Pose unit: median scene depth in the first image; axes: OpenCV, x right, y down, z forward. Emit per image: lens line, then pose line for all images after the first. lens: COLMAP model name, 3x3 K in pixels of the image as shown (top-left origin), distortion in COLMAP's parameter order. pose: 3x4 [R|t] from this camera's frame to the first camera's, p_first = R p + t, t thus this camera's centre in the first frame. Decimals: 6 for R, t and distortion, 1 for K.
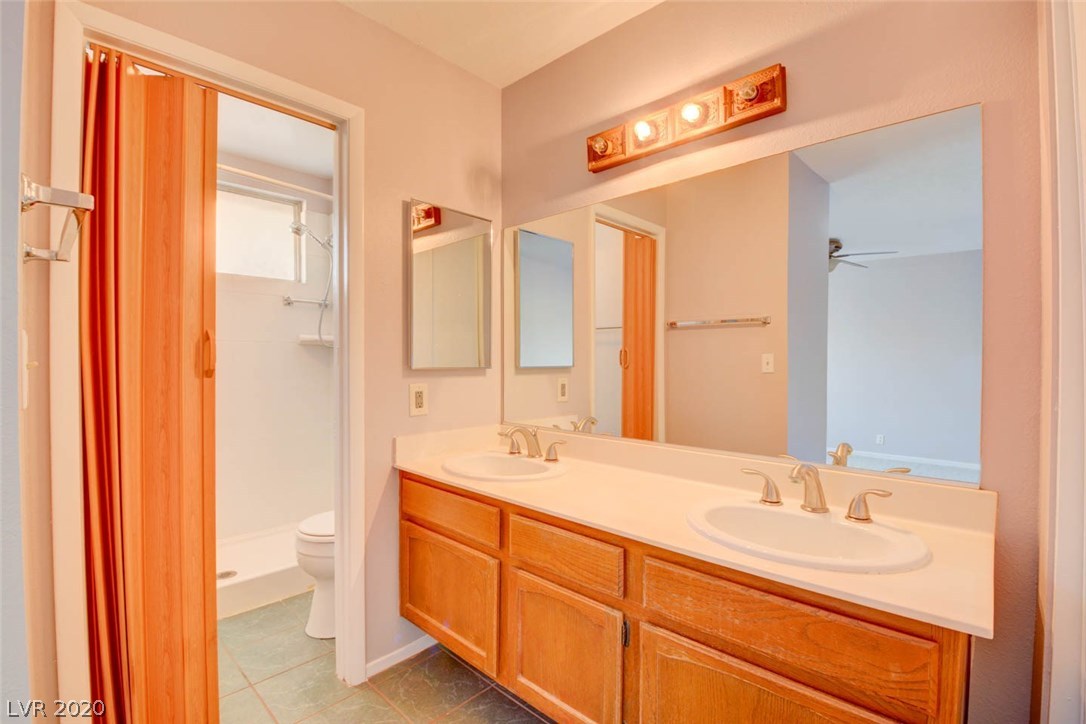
lens RADIAL K [[481.1, 0, 544.2], [0, 481.1, 367.5], [0, 0, 1]] dist [0.014067, -0.020975]
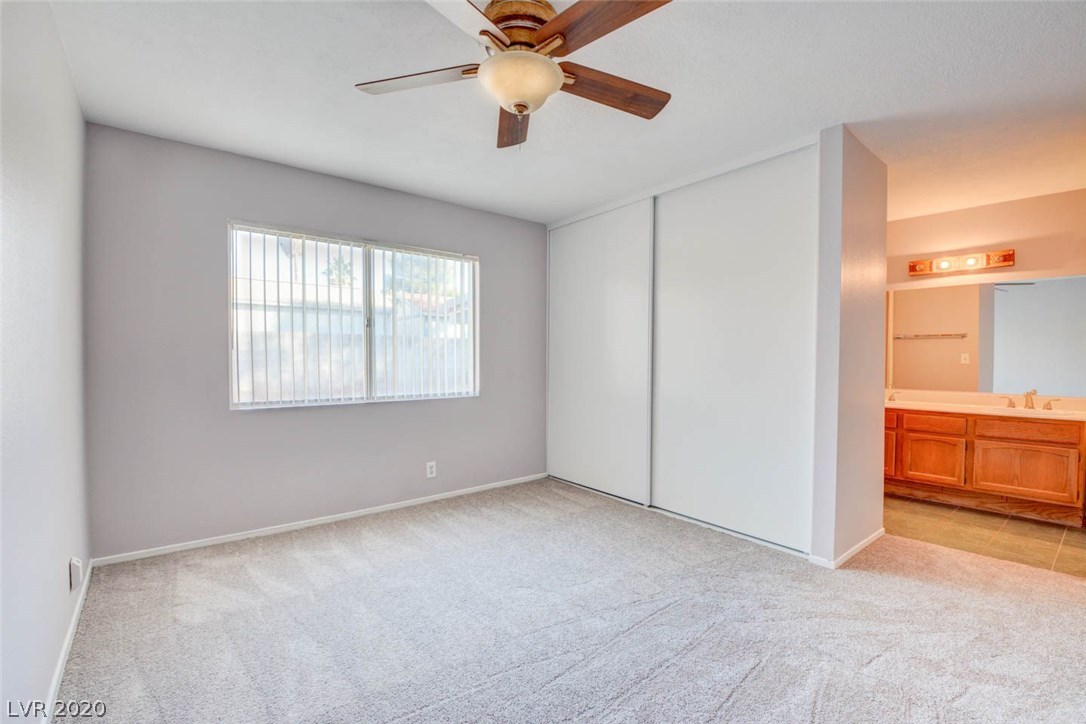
lens RADIAL K [[481.1, 0, 544.2], [0, 481.1, 367.5], [0, 0, 1]] dist [0.014067, -0.020975]
pose [[0.992173, 0.002726, -0.124844, -1.677704], [-0.001505, 0.999950, 0.009873, 0.014983], [0.124865, -0.009608, 0.992127, -1.879321]]
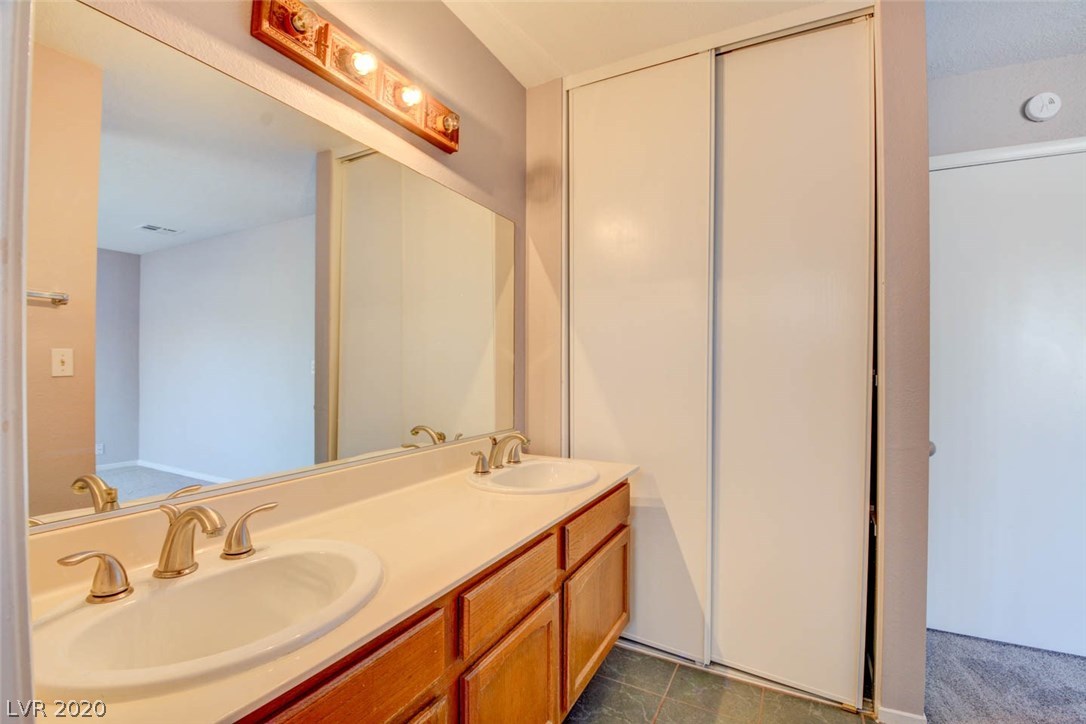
lens RADIAL K [[481.1, 0, 544.2], [0, 481.1, 367.5], [0, 0, 1]] dist [0.014067, -0.020975]
pose [[-0.268376, -0.006864, 0.963290, -0.689775], [0.006939, 0.999935, 0.009058, -0.005480], [-0.963289, 0.009115, -0.268311, 1.027370]]
